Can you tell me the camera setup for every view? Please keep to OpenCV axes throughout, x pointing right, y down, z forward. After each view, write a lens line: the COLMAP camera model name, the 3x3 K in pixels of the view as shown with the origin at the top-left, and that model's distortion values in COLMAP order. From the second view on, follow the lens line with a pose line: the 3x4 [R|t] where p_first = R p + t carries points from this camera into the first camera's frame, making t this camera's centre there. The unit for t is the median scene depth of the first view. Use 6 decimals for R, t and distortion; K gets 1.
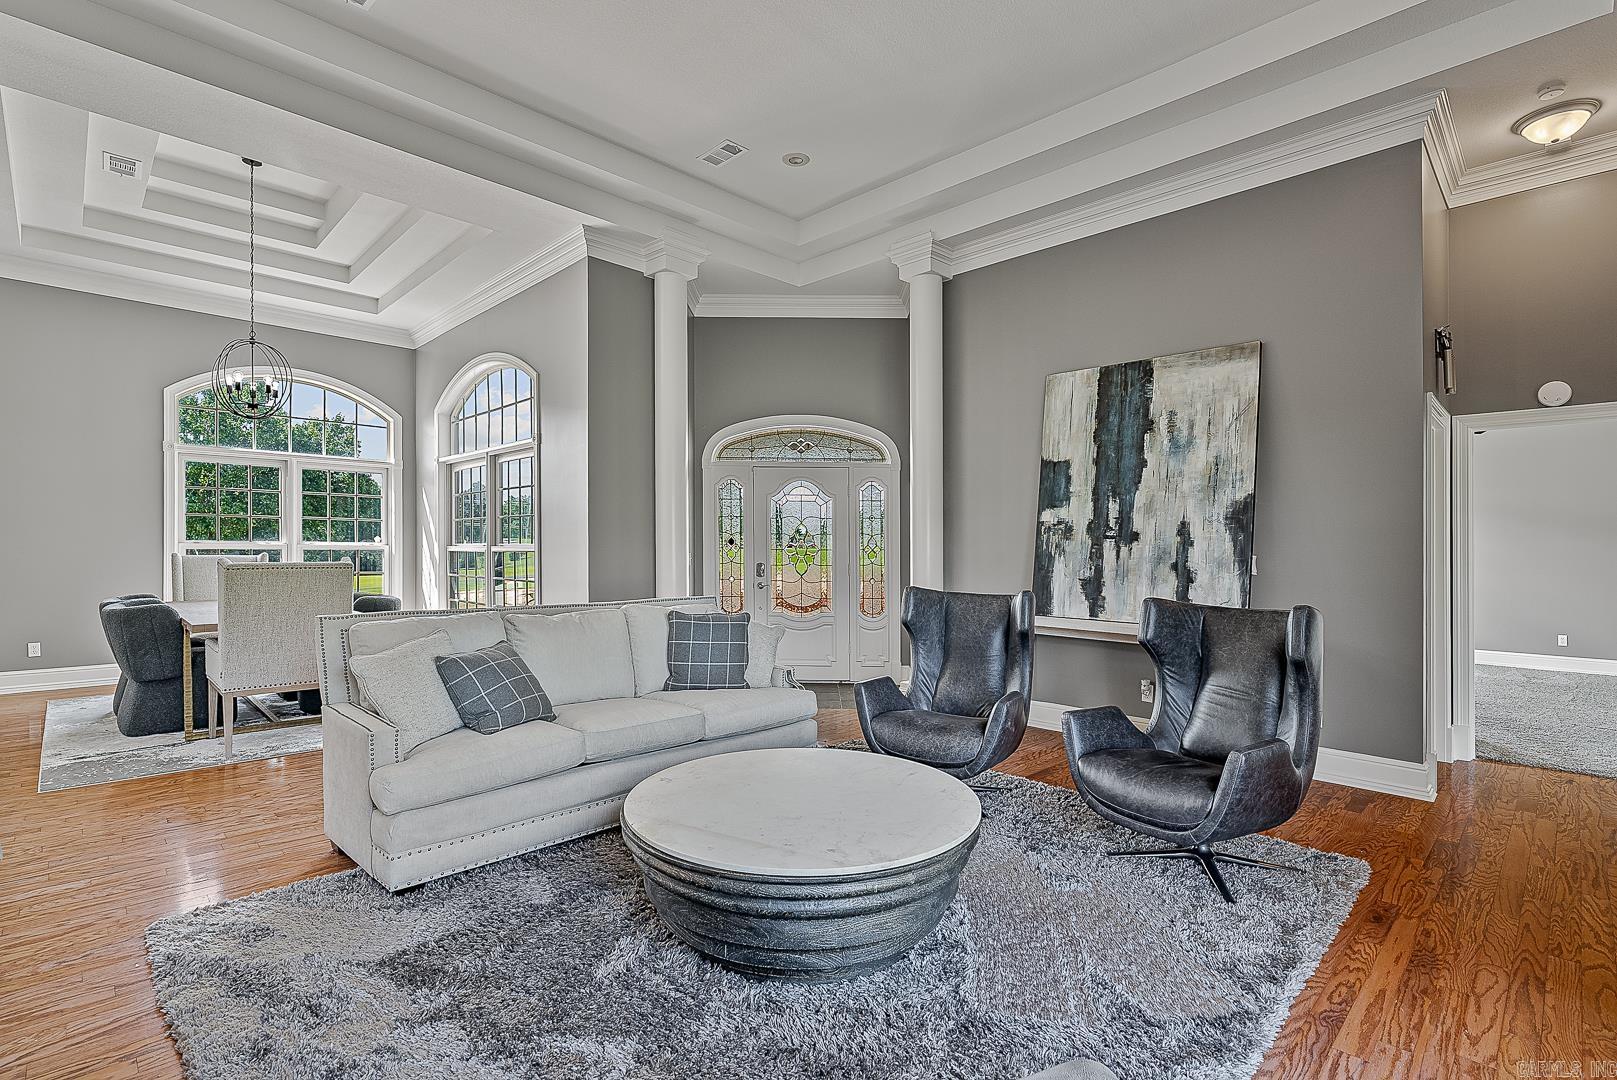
lens RADIAL K [[753.5, 0, 808.5], [0, 753.5, 540.0], [0, 0, 1]] dist [-0.007087, 0.000982]
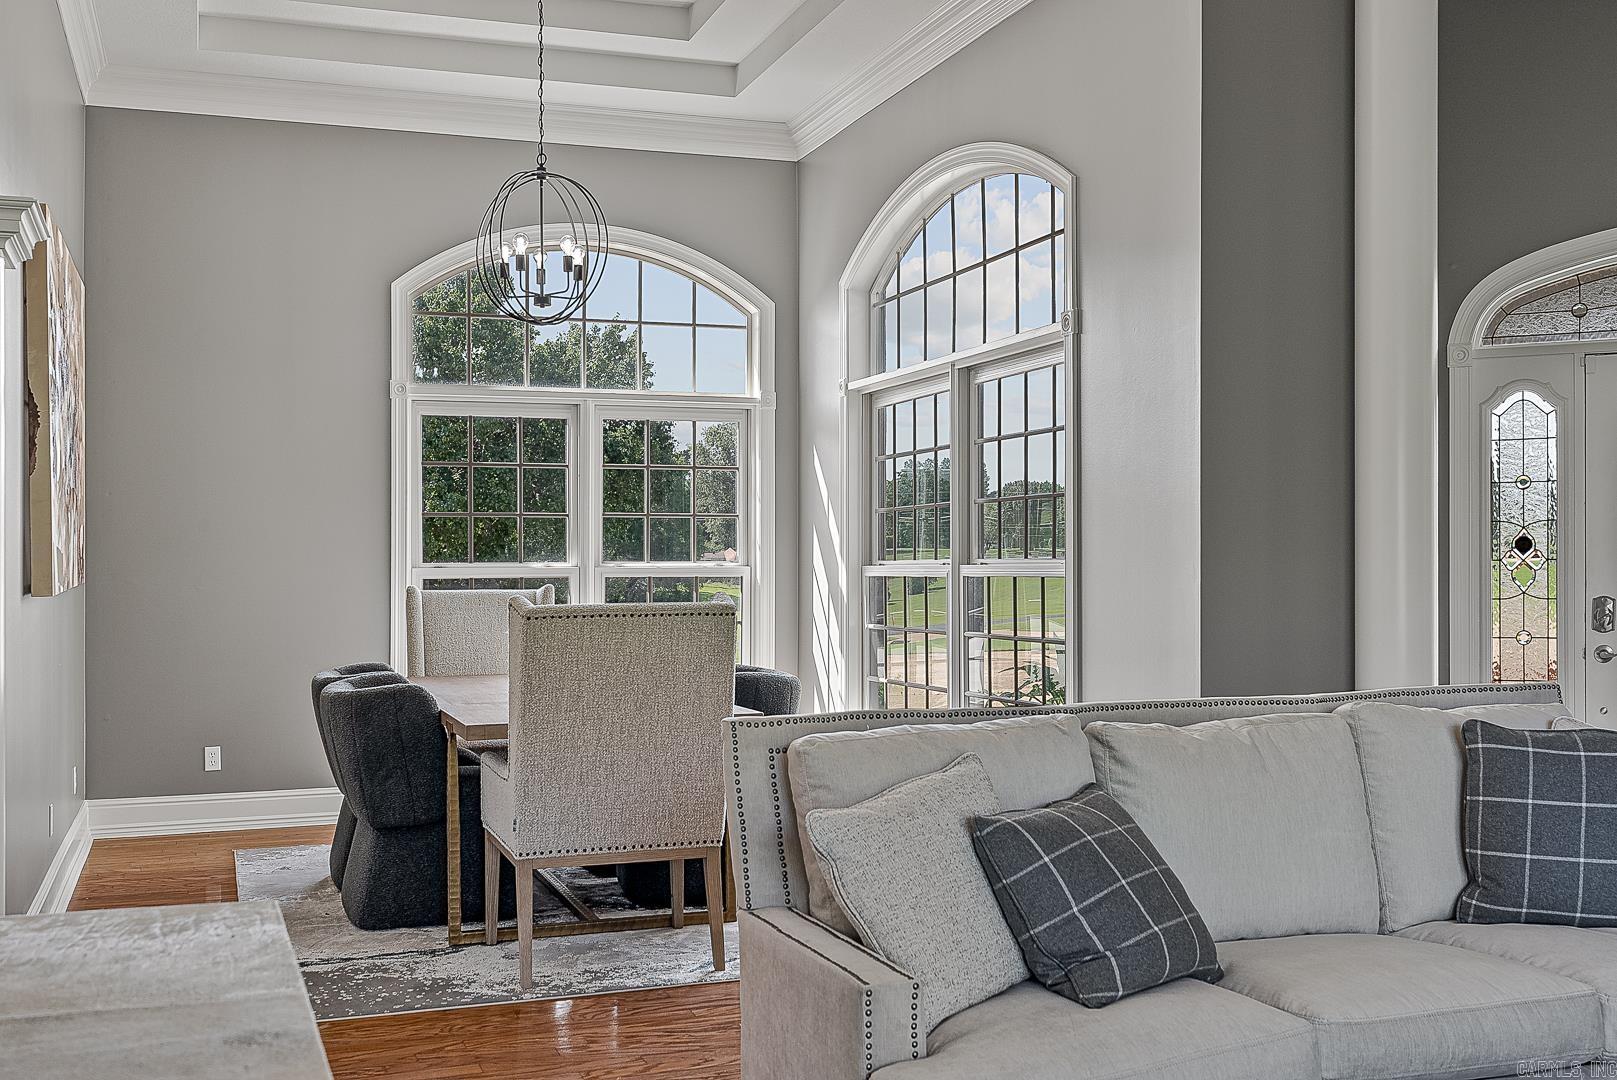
lens RADIAL K [[1639.8, 0, 804.4], [0, 1639.8, 529.0], [0, 0, 1]] dist [0.009438, 0.006633]
pose [[0.910484, -0.024479, -0.412818, -0.103977], [0.020406, 0.999690, -0.014274, -0.001577], [0.413039, 0.004572, 0.910702, 0.046518]]
